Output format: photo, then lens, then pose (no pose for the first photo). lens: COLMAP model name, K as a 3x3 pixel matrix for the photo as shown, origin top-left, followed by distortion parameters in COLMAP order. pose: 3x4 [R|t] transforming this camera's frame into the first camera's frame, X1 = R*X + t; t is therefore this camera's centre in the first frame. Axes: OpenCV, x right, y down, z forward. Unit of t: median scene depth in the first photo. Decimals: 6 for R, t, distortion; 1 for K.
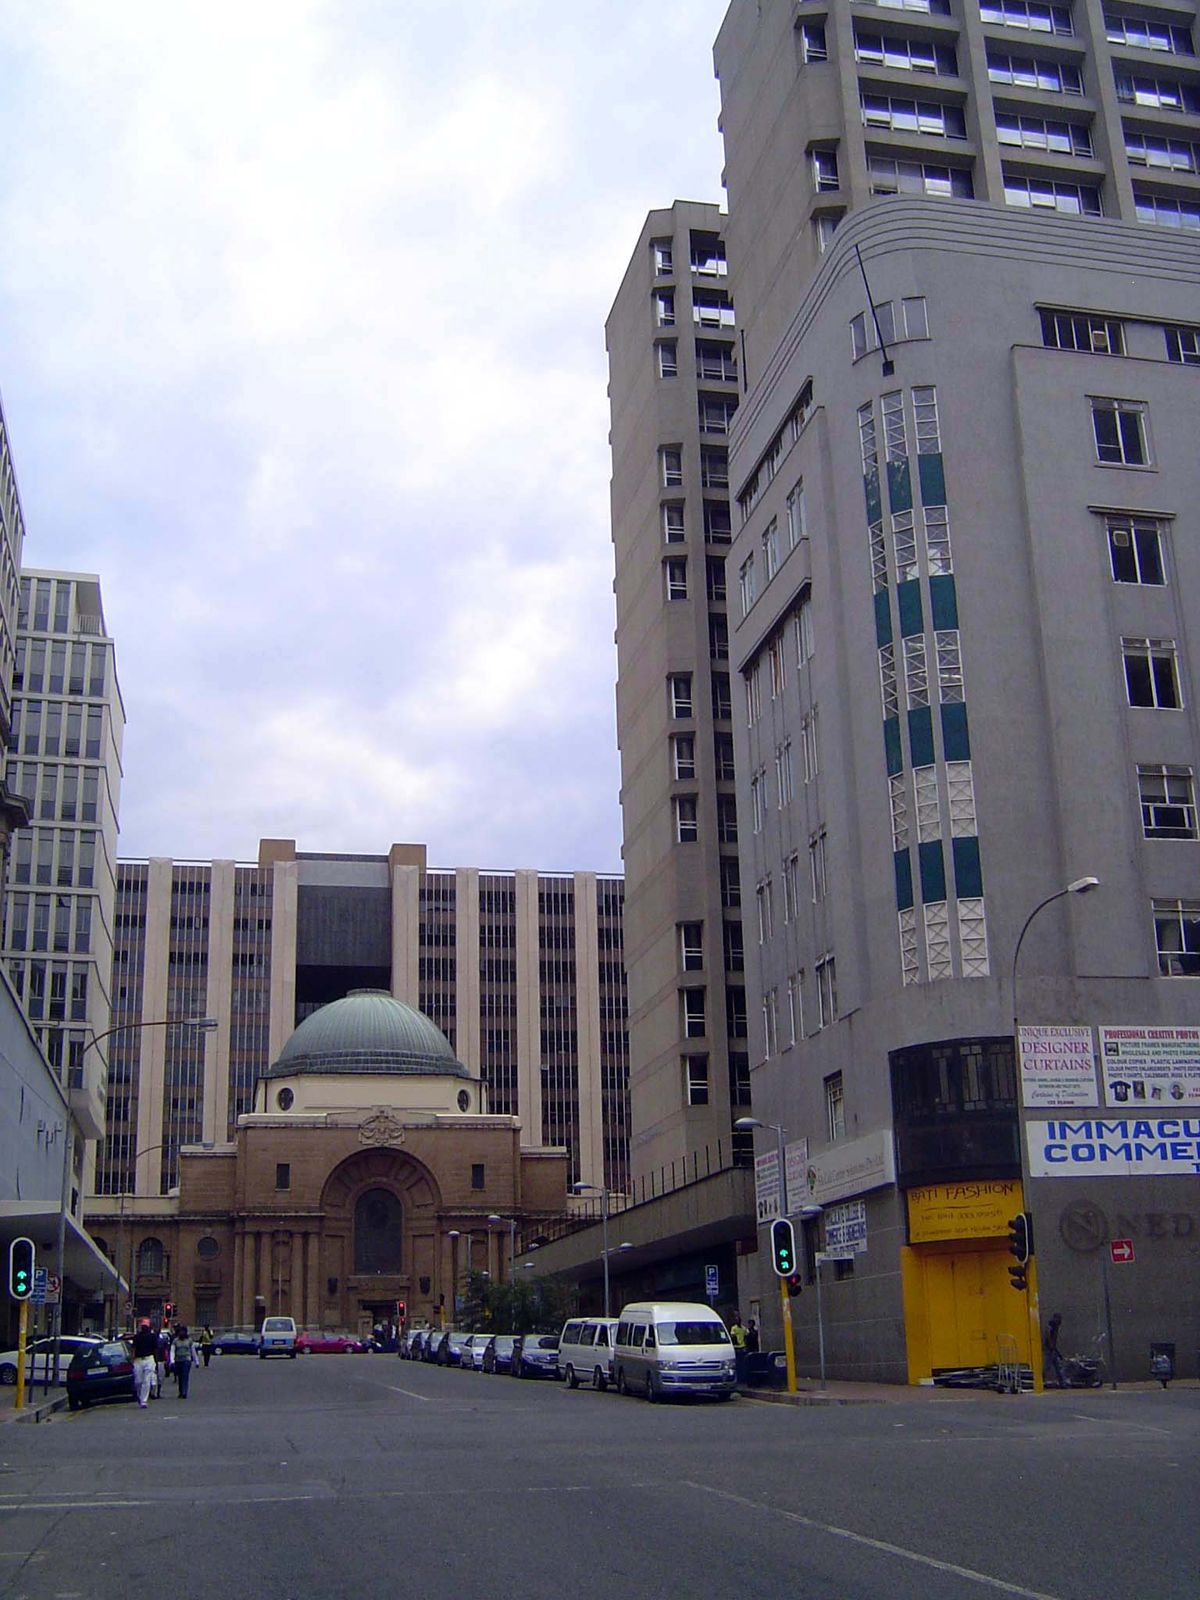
lens RADIAL K [[1824.4, 0, 595.7], [0, 1824.4, 800.7], [0, 0, 1]] dist [-0.119262, 0.000000]
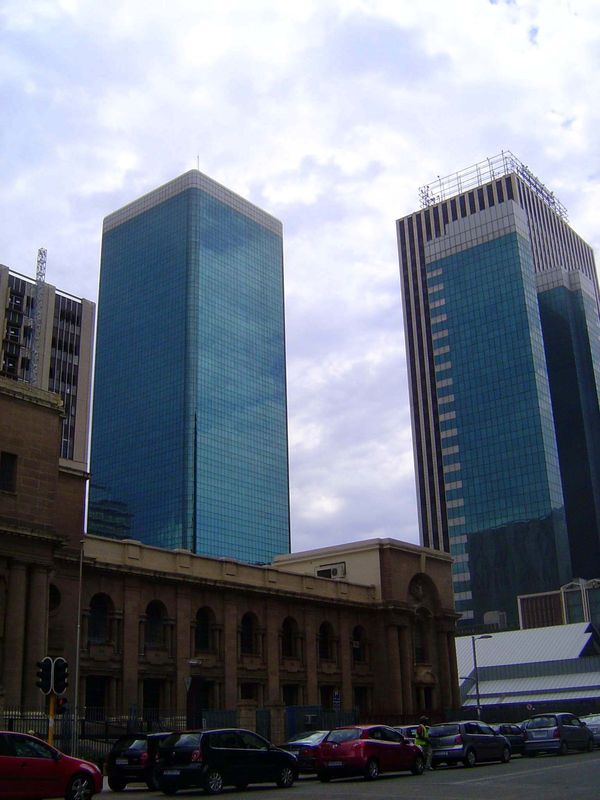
lens RADIAL K [[912.2, 0, 299.9], [0, 912.2, 396.7], [0, 0, 1]] dist [-0.119262, 0.000000]
pose [[0.769835, 0.225791, 0.596970, -0.178497], [-0.183859, 0.974137, -0.131347, 0.205025], [-0.611188, -0.008643, 0.791439, 0.698271]]
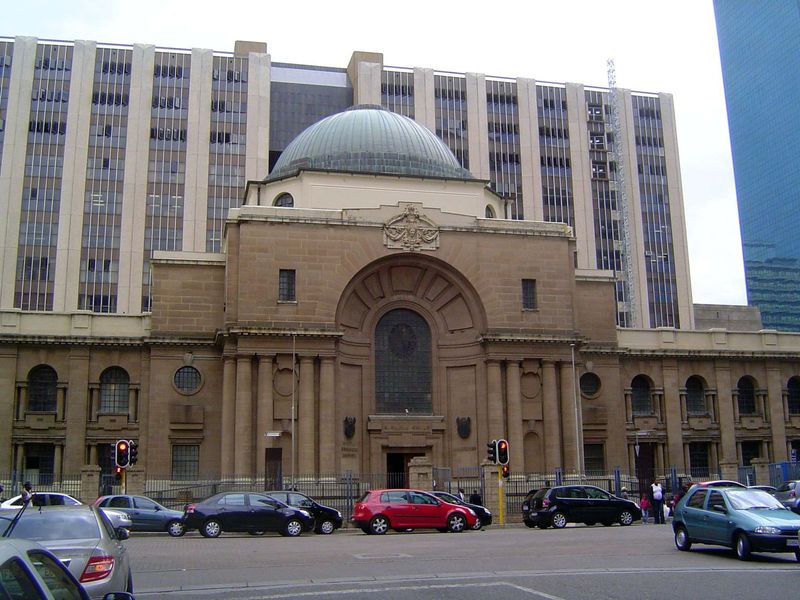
lens RADIAL K [[912.2, 0, 402.5], [0, 912.2, 300.2], [0, 0, 1]] dist [-0.119262, 0.000000]
pose [[0.999509, 0.013530, 0.028265, -0.132710], [-0.015974, 0.995982, 0.088121, 0.176333], [-0.026959, -0.088529, 0.995709, 0.604583]]
